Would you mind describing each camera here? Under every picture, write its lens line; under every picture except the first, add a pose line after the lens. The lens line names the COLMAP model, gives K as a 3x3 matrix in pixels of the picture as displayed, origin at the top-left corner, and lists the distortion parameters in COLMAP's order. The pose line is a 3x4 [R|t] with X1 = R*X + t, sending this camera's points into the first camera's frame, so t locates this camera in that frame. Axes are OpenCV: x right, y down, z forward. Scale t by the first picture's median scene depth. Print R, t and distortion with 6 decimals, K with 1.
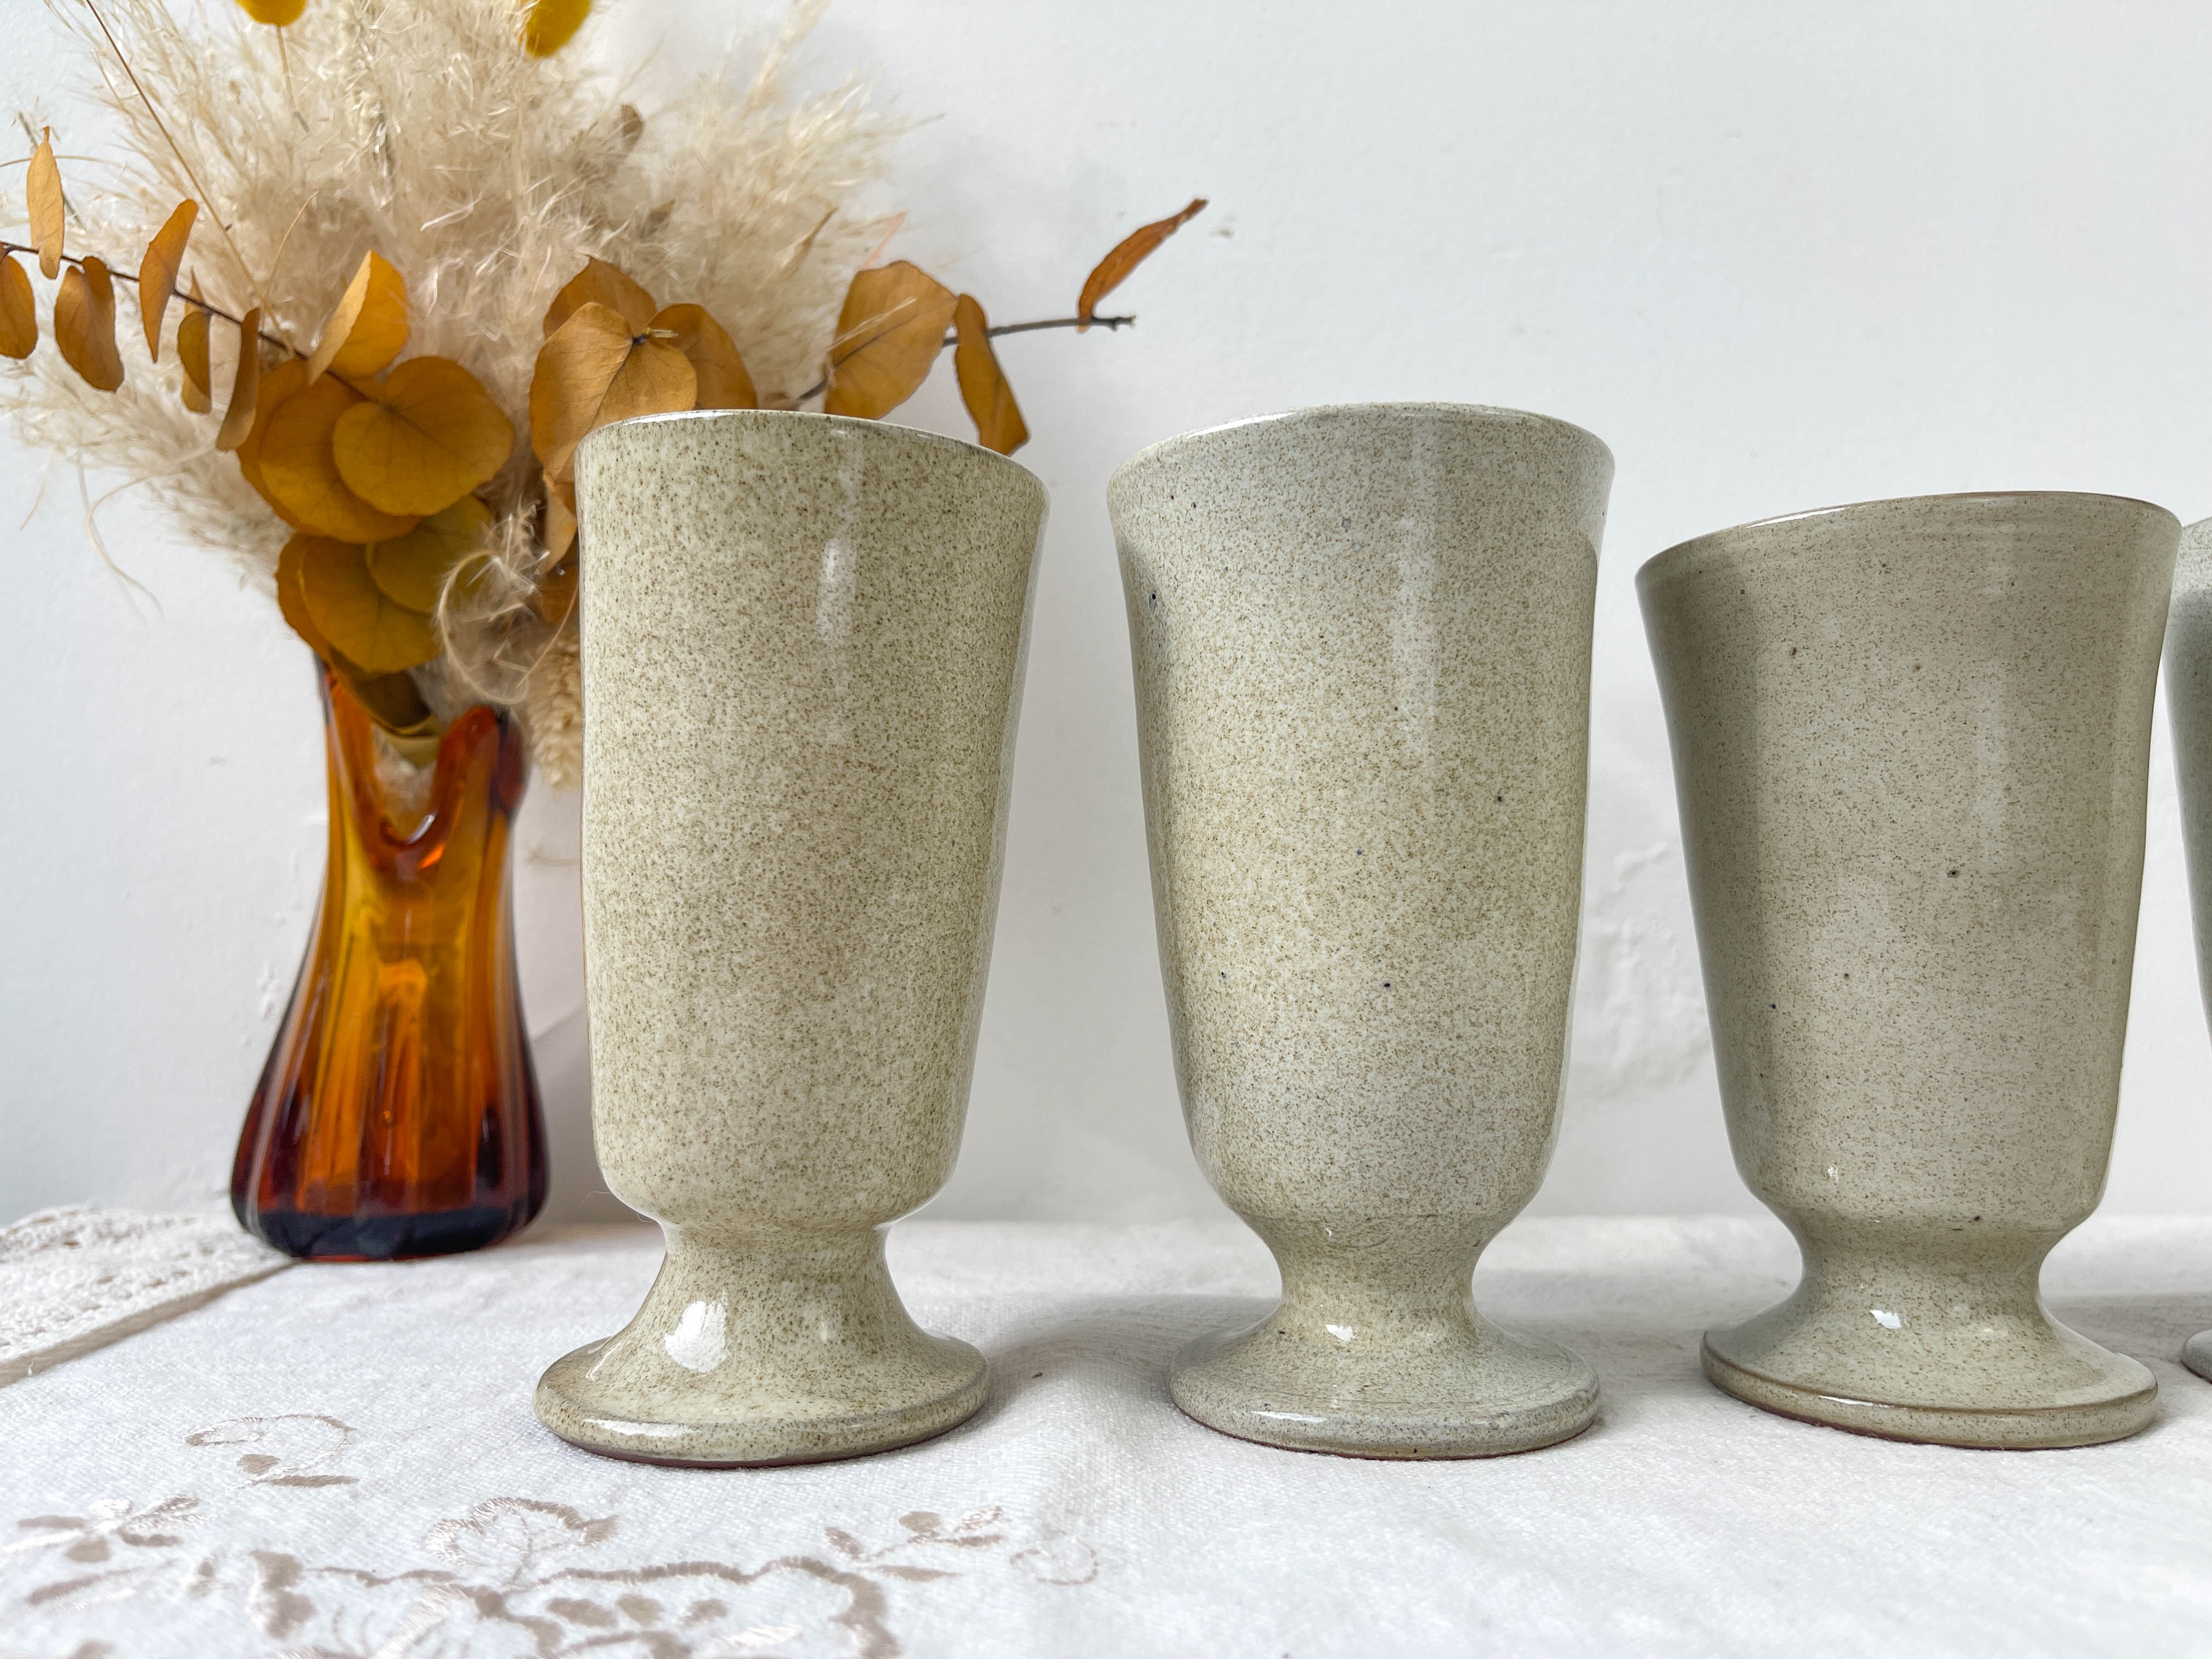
lens RADIAL K [[1697.3, 0, 1113.9], [0, 1697.3, 838.8], [0, 0, 1]] dist [0.060982, -0.129497]
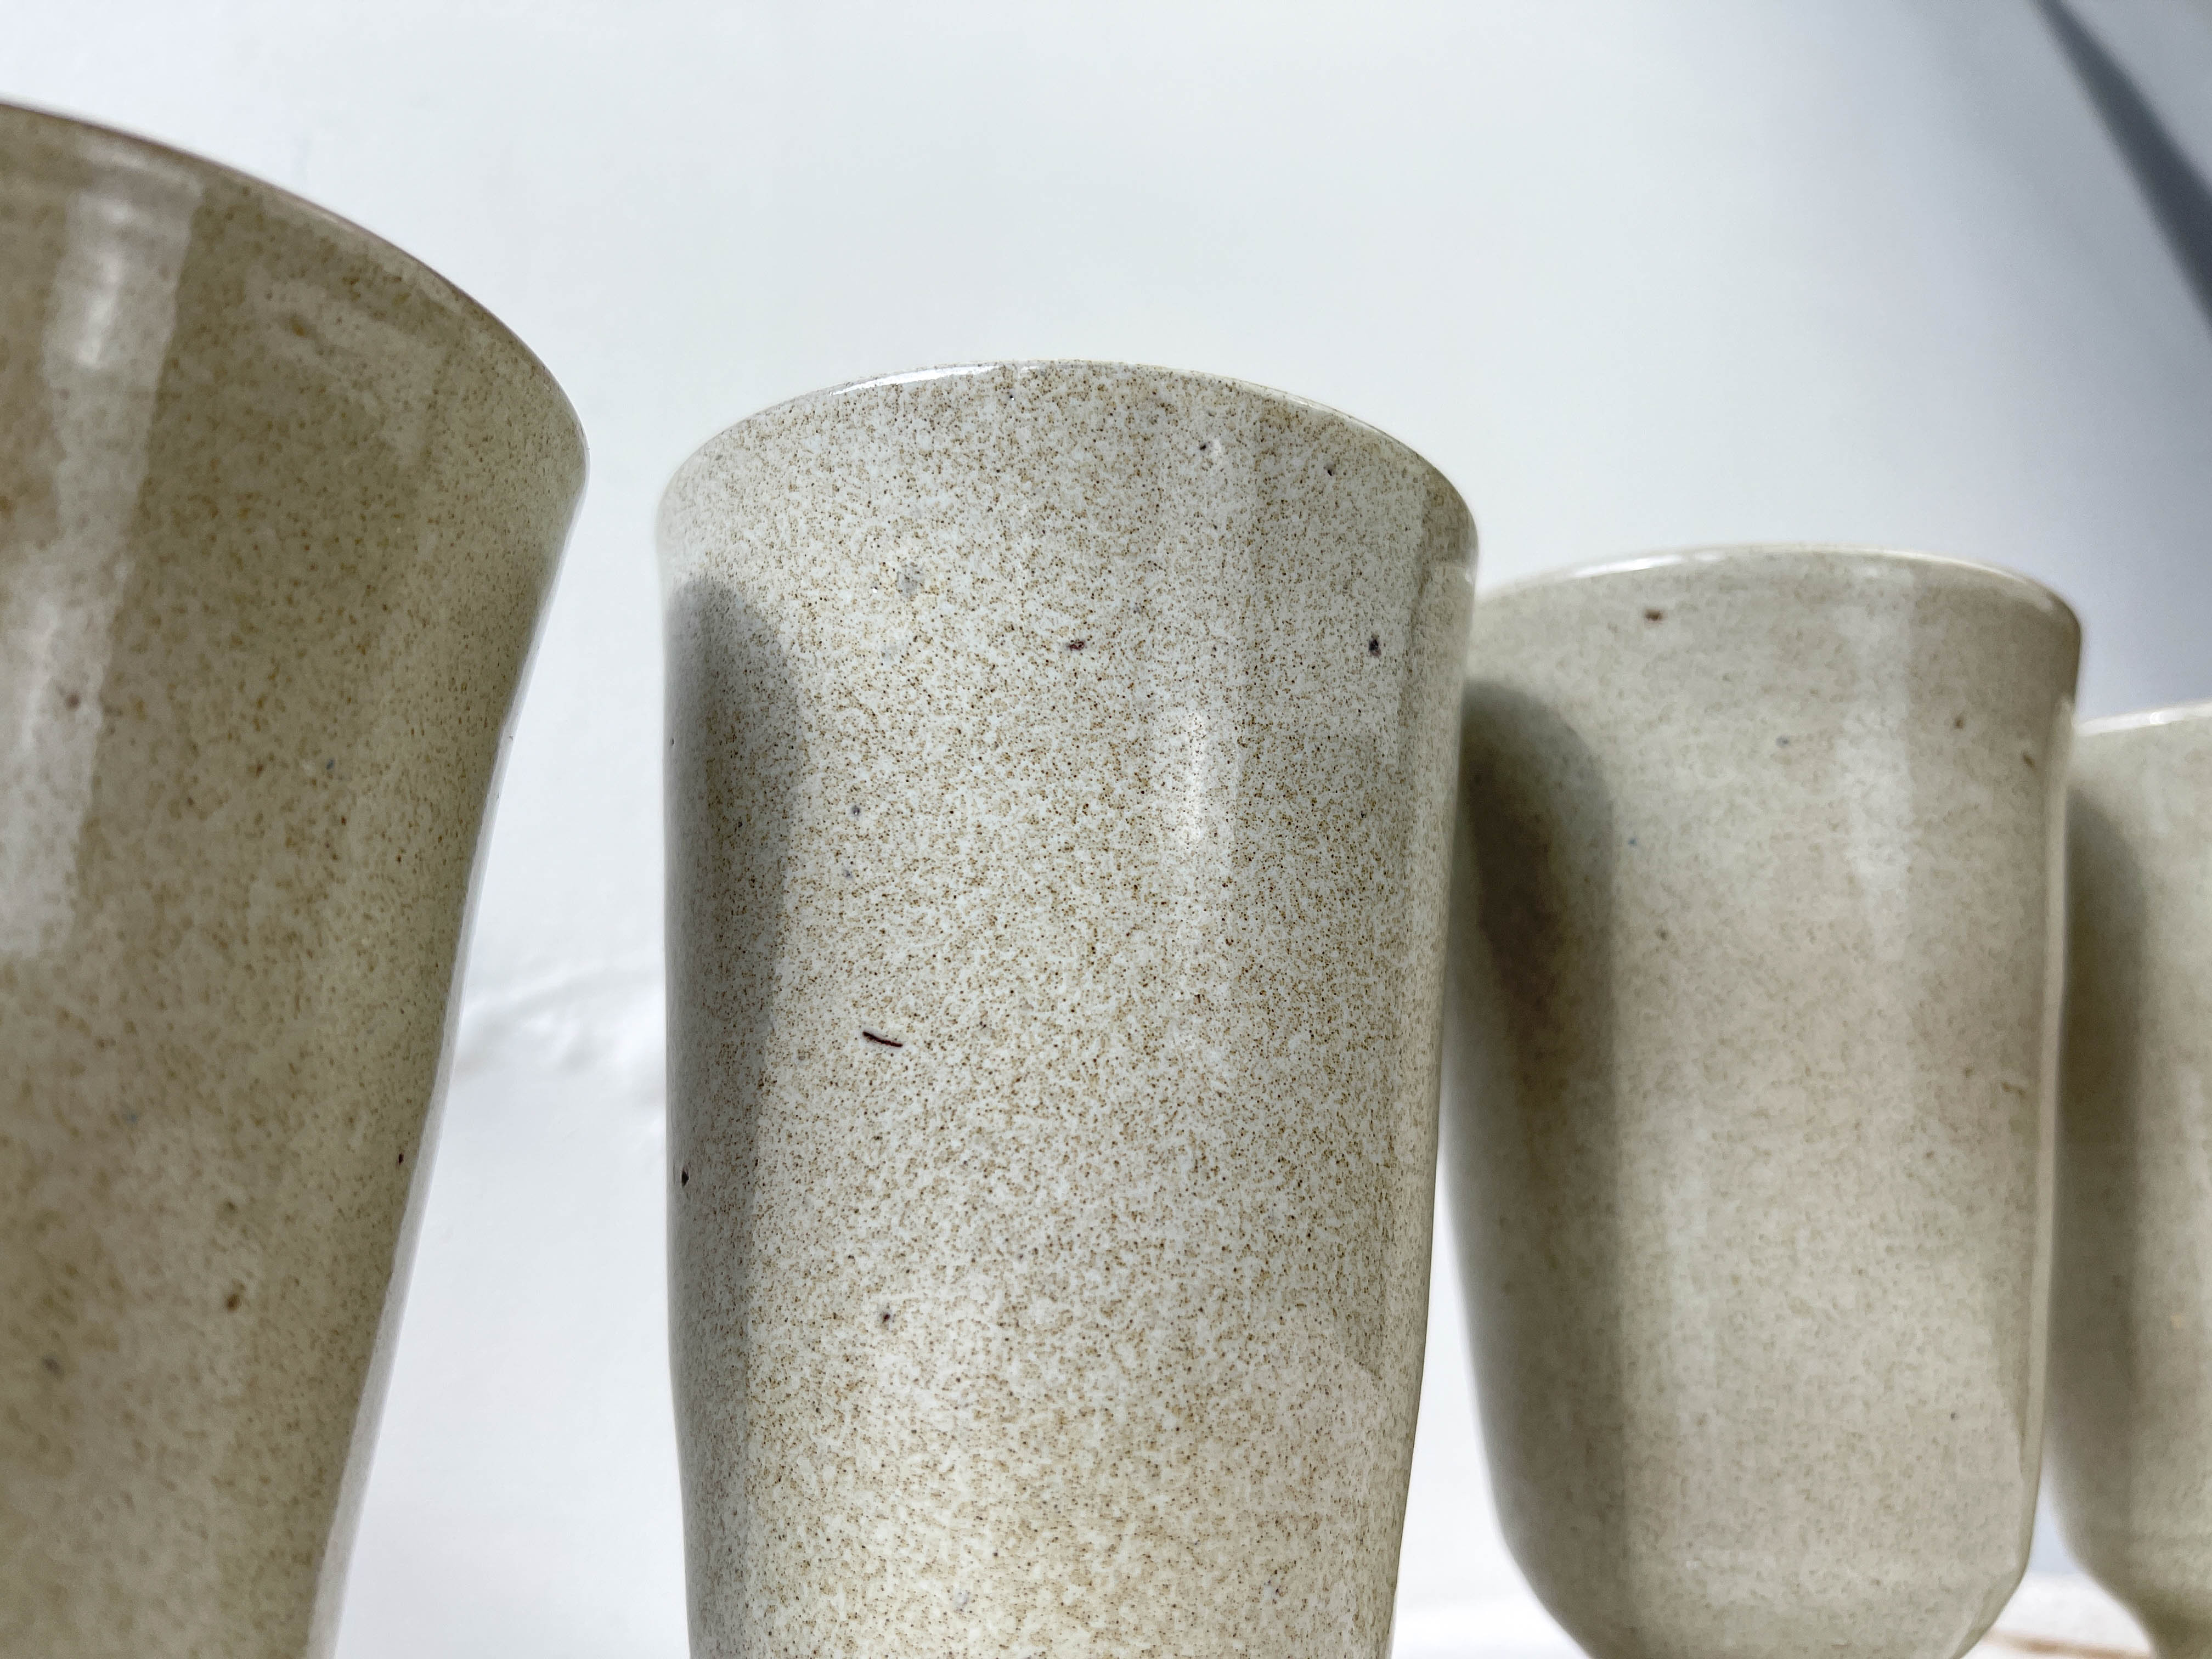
lens RADIAL K [[1755.7, 0, 1108.6], [0, 1755.7, 842.0], [0, 0, 1]] dist [0.031795, -0.097174]
pose [[0.869879, 0.116612, 0.479282, 0.578571], [-0.028627, 0.981951, -0.186958, 0.037995], [-0.492433, 0.148911, 0.857517, 0.548066]]
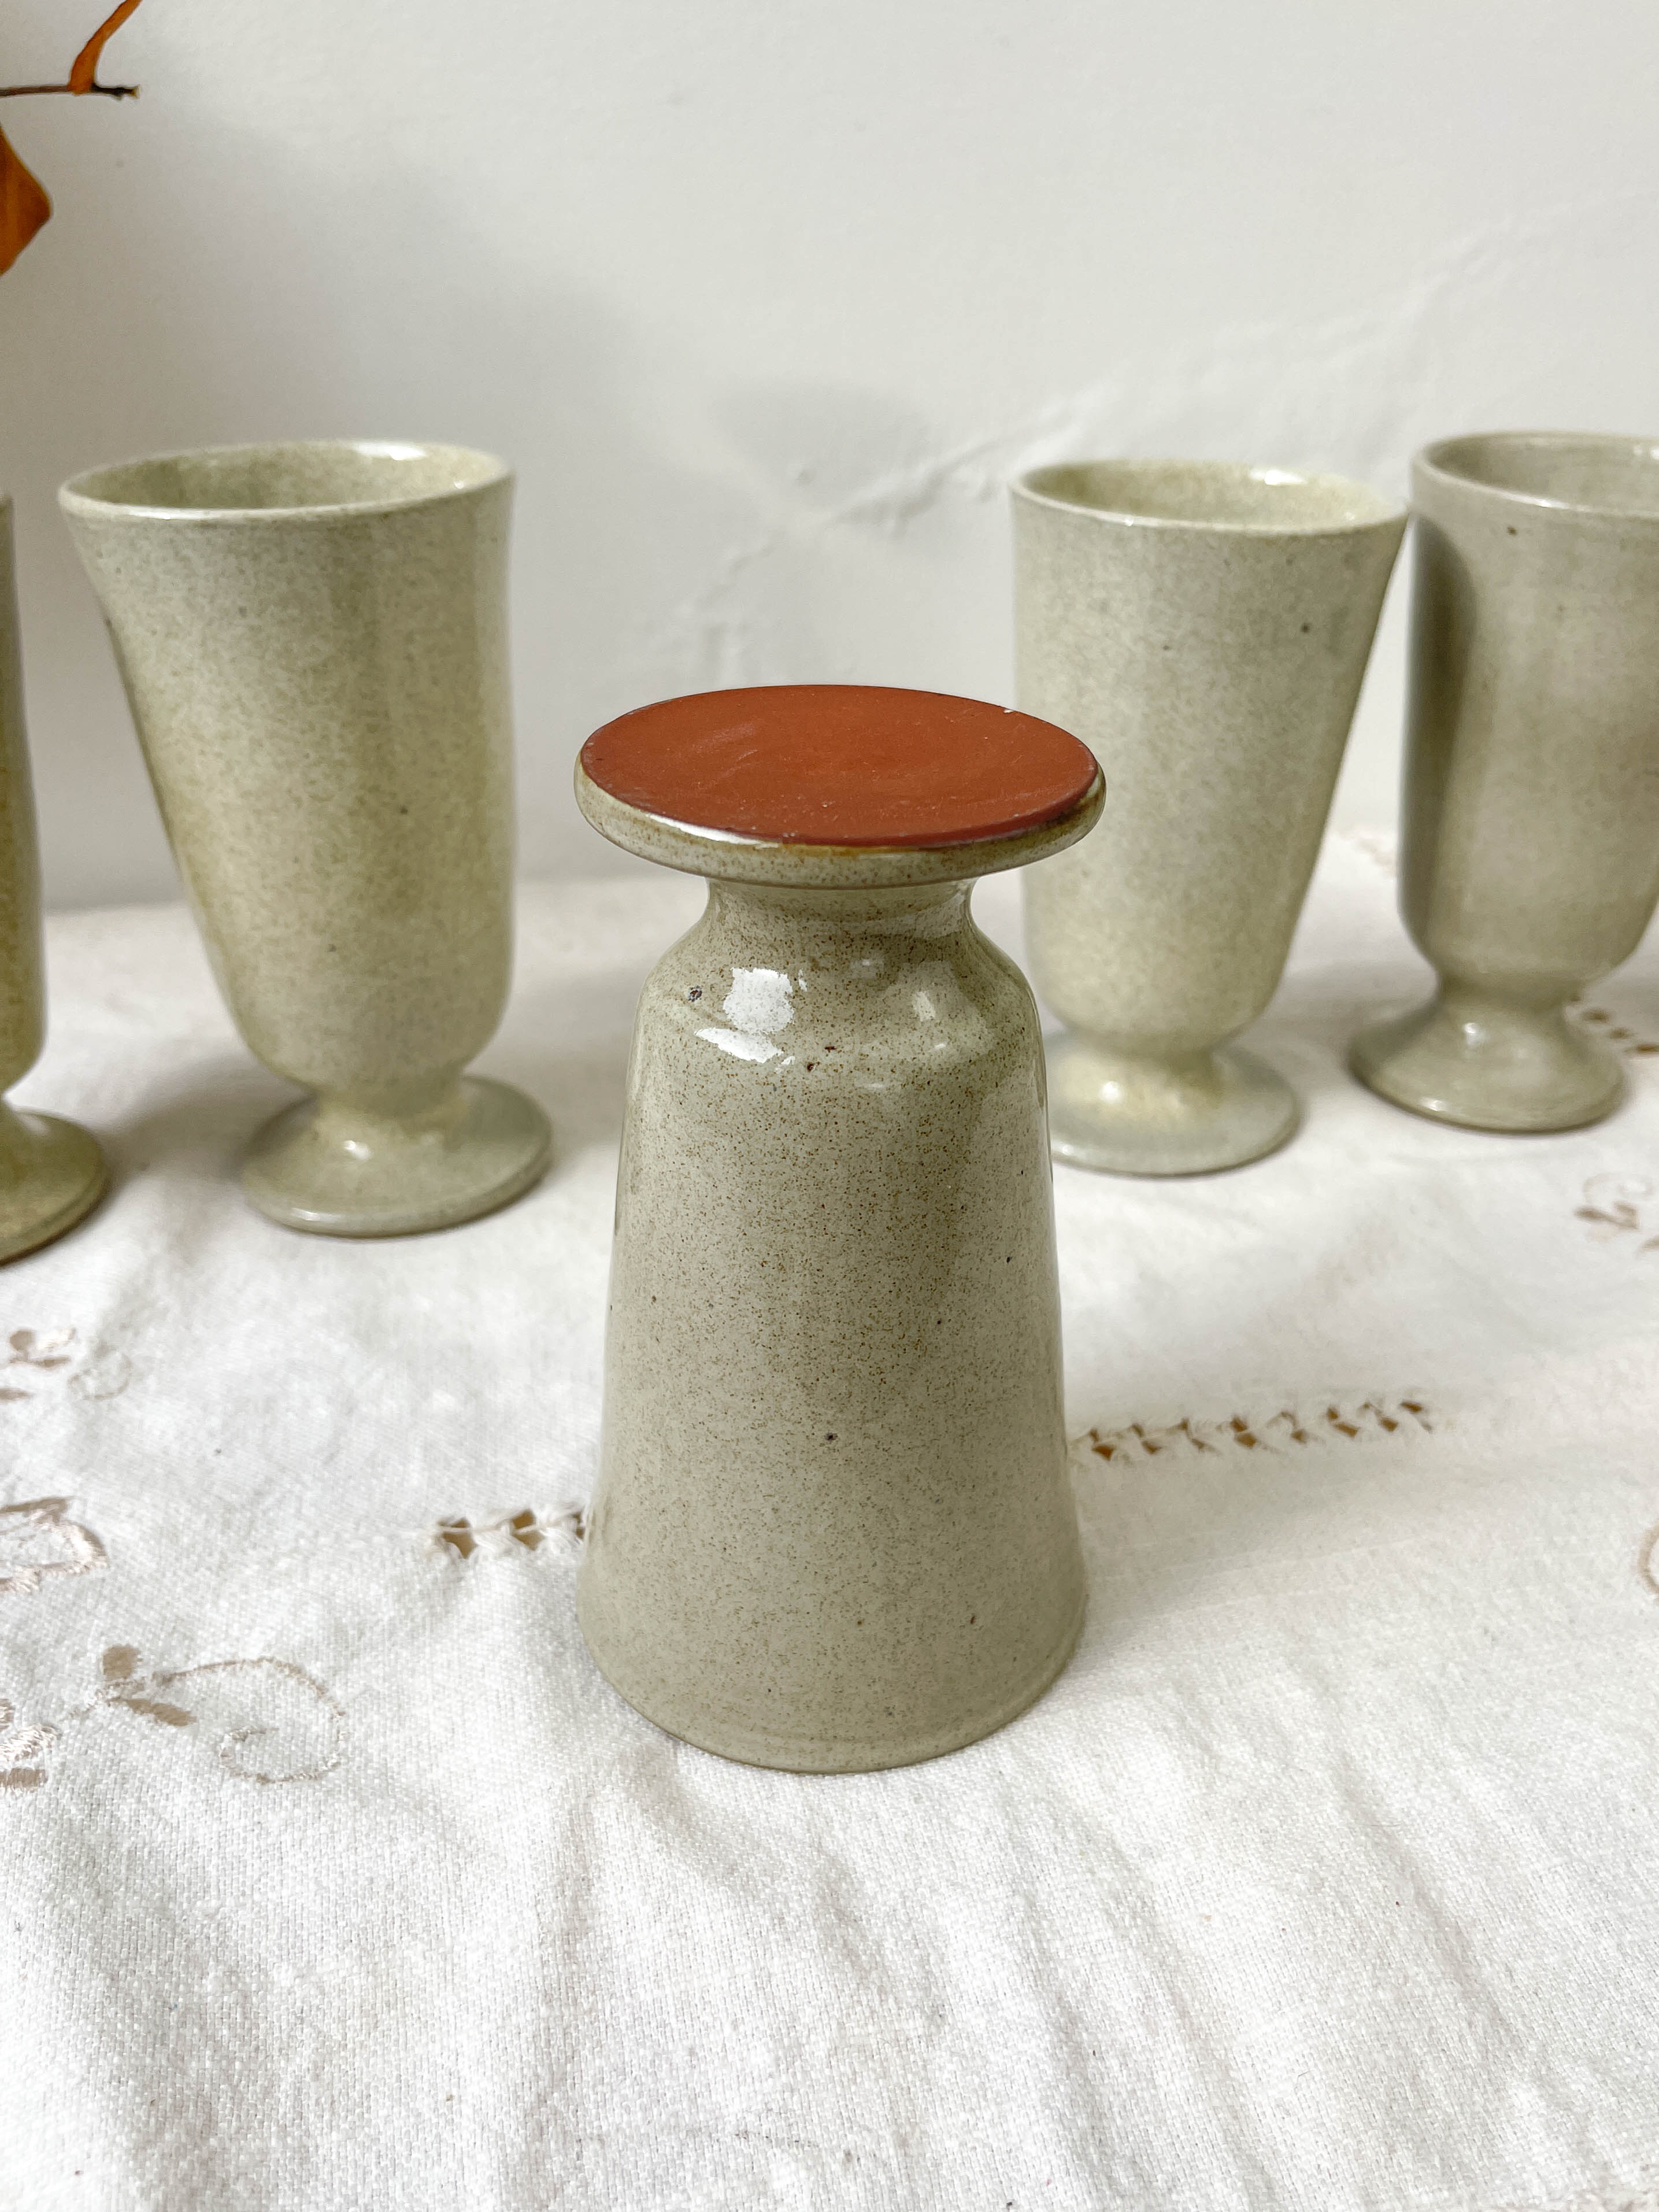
lens RADIAL K [[1803.1, 0, 877.3], [0, 1803.1, 1123.5], [0, 0, 1]] dist [0.026186, -0.073358]
pose [[0.985656, -0.070075, 0.153528, 0.356155], [-0.022667, 0.846507, 0.531895, -0.566462], [-0.167235, -0.527746, 0.832777, -0.336026]]
